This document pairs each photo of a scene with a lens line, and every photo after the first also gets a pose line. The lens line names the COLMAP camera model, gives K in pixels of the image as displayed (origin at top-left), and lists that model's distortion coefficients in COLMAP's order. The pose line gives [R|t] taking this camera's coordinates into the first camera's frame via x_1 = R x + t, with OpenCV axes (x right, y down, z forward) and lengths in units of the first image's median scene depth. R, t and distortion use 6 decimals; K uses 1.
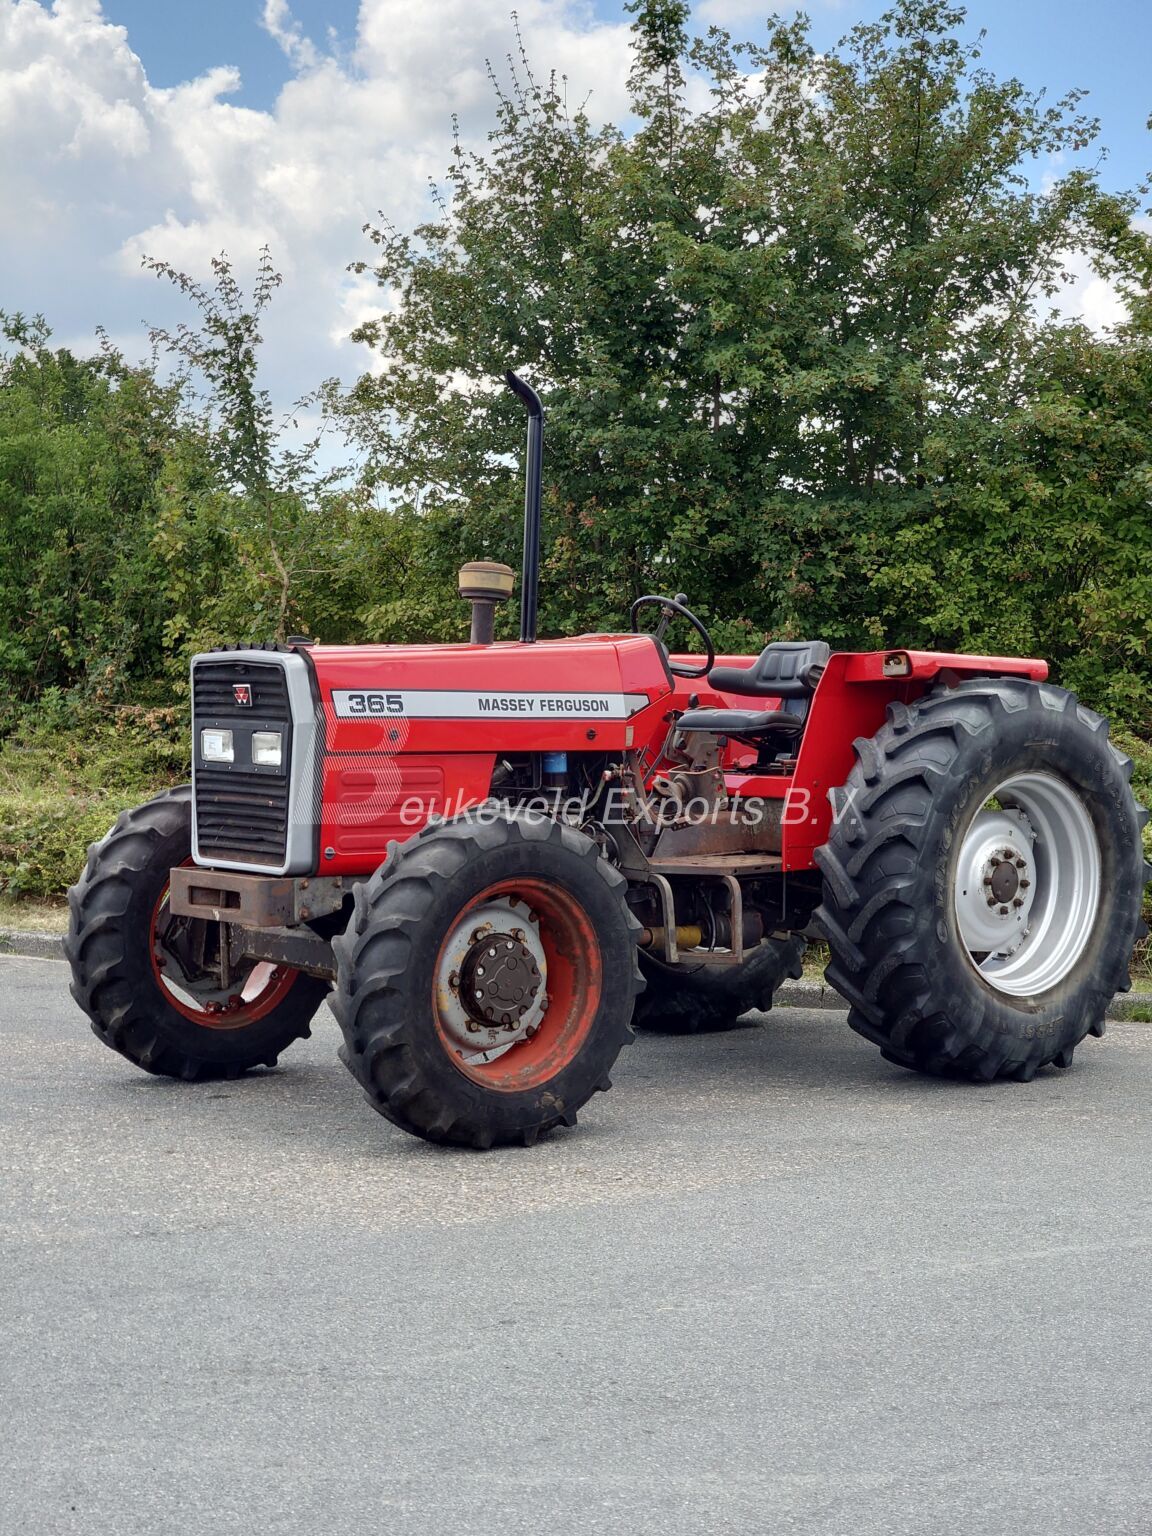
lens RADIAL K [[2651.3, 0, 573.5], [0, 2651.3, 763.3], [0, 0, 1]] dist [-0.003368, 0.000000]
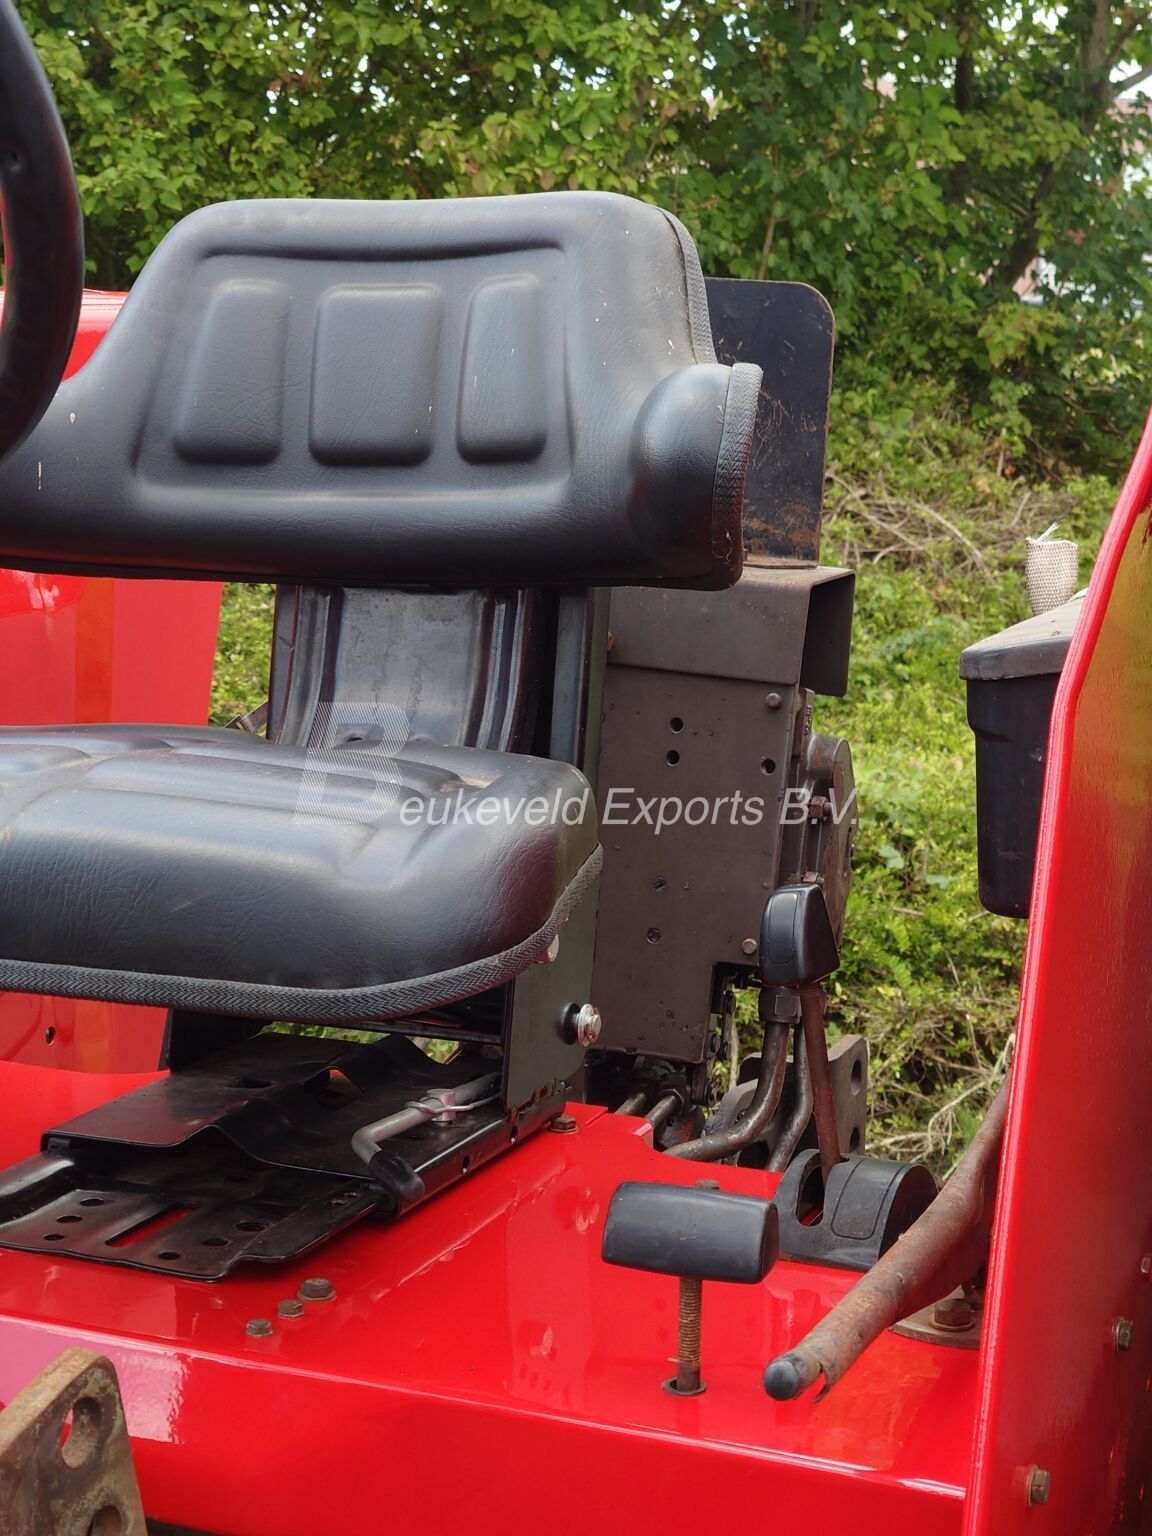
lens RADIAL K [[2651.3, 0, 577.6], [0, 2651.3, 761.0], [0, 0, 1]] dist [-0.003368, 0.000000]
pose [[0.892510, -0.076057, 0.444568, 0.018120], [0.011795, 0.989278, 0.145566, -0.025634], [-0.450873, -0.124675, 0.883838, 0.608066]]
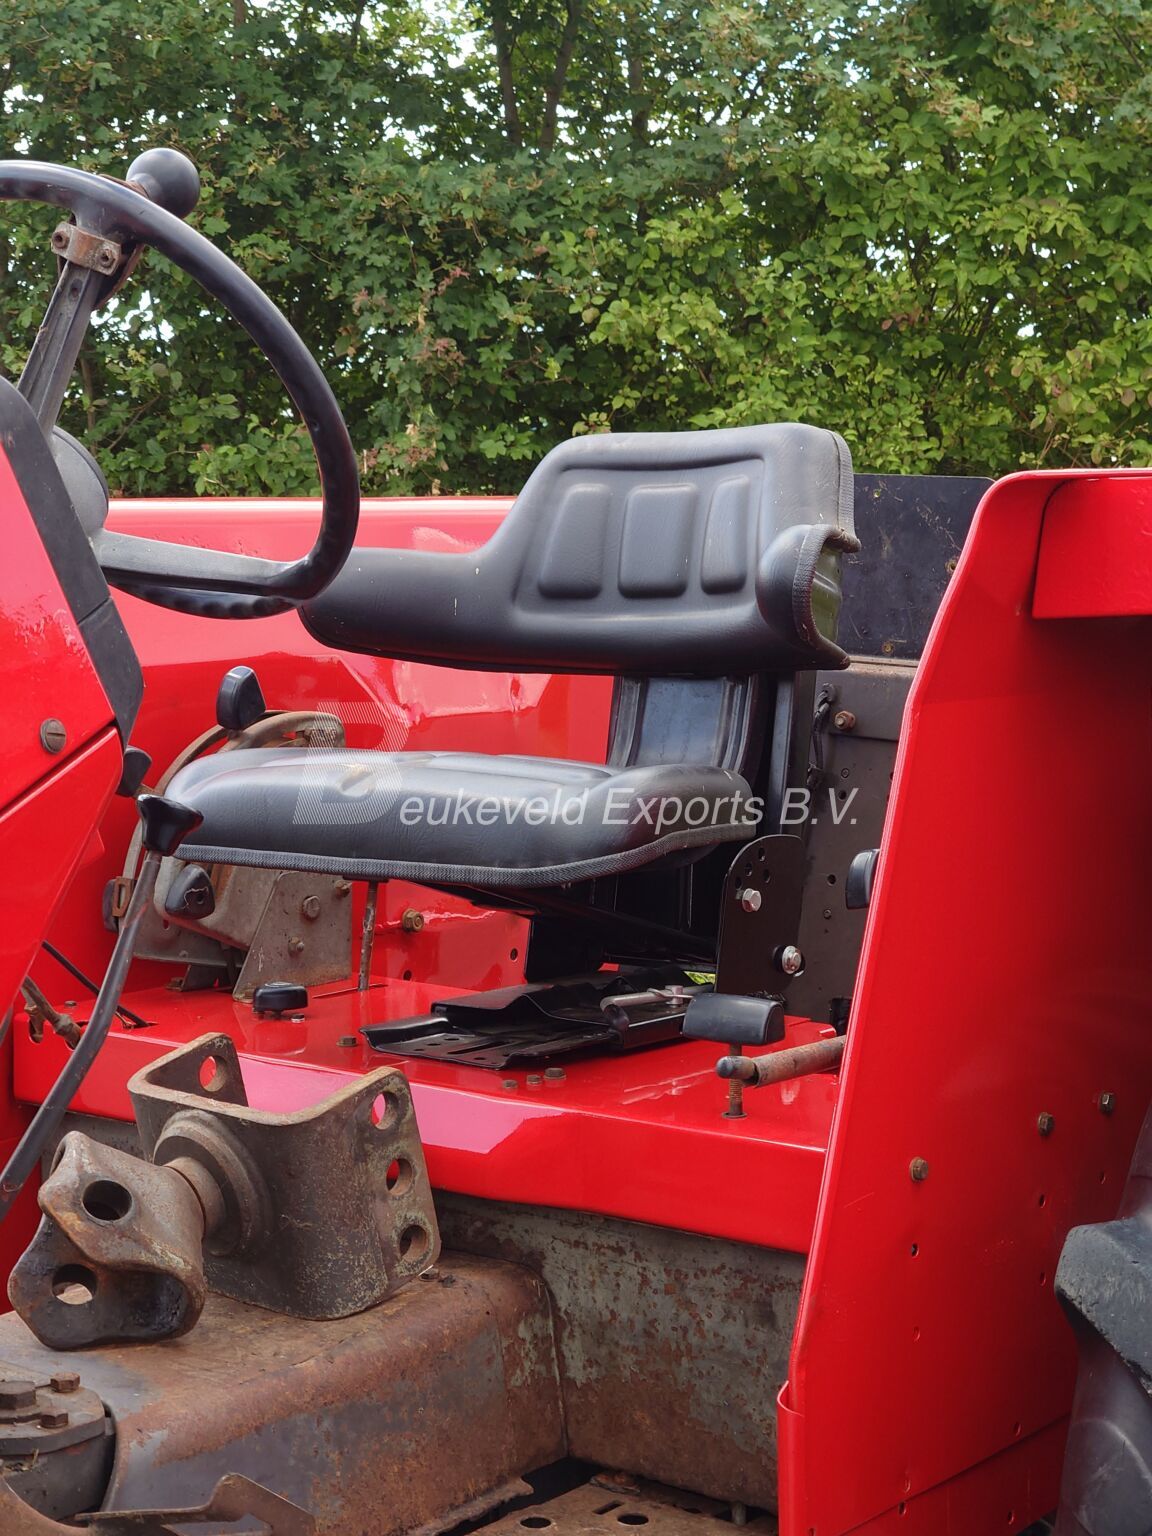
lens RADIAL K [[2651.3, 0, 565.7], [0, 2651.3, 778.3], [0, 0, 1]] dist [-0.003368, 0.000000]
pose [[0.983065, -0.039682, 0.178910, 0.022607], [0.028334, 0.997447, 0.065542, -0.021953], [-0.181055, -0.059363, 0.981680, 0.546363]]
